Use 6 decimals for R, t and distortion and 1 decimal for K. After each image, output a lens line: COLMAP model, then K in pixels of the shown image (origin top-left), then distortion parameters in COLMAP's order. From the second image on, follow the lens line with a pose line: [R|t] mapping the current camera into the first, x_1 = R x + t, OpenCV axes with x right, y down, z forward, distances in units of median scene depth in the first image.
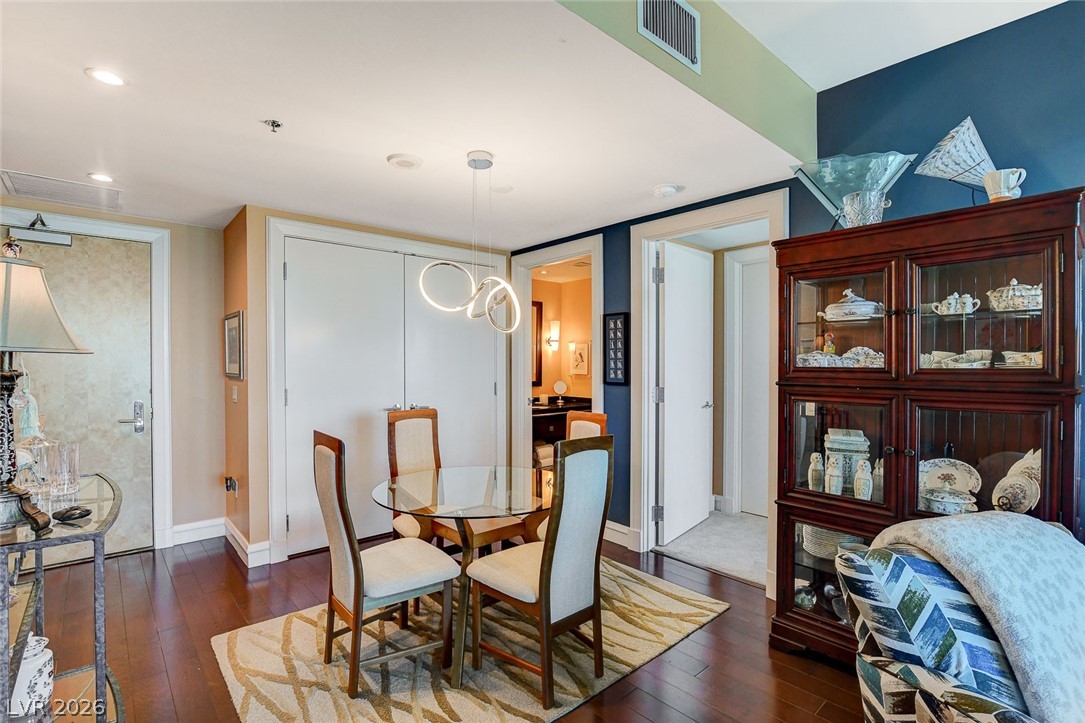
lens RADIAL K [[524.3, 0, 560.6], [0, 524.3, 366.9], [0, 0, 1]] dist [-0.019219, 0.001003]
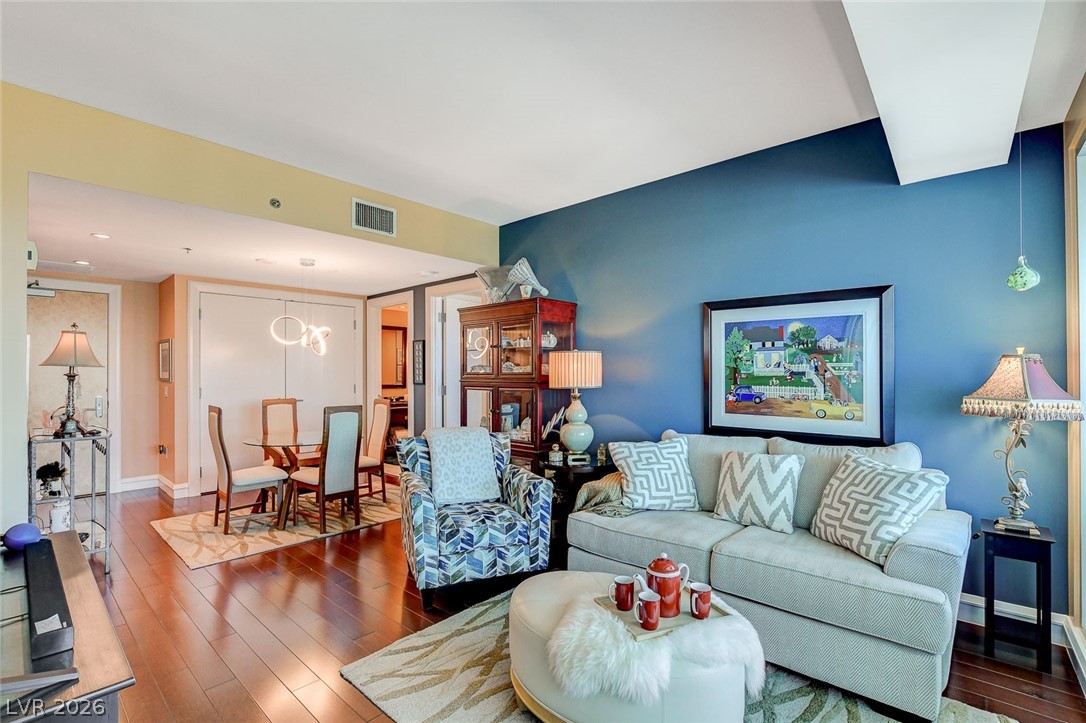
lens RADIAL K [[496.4, 0, 556.2], [0, 496.4, 367.2], [0, 0, 1]] dist [-0.021219, 0.002564]
pose [[0.993742, -0.001697, 0.111689, 0.408074], [0.003677, 0.999840, -0.017525, 0.010389], [-0.111641, 0.017826, 0.993589, -0.648120]]
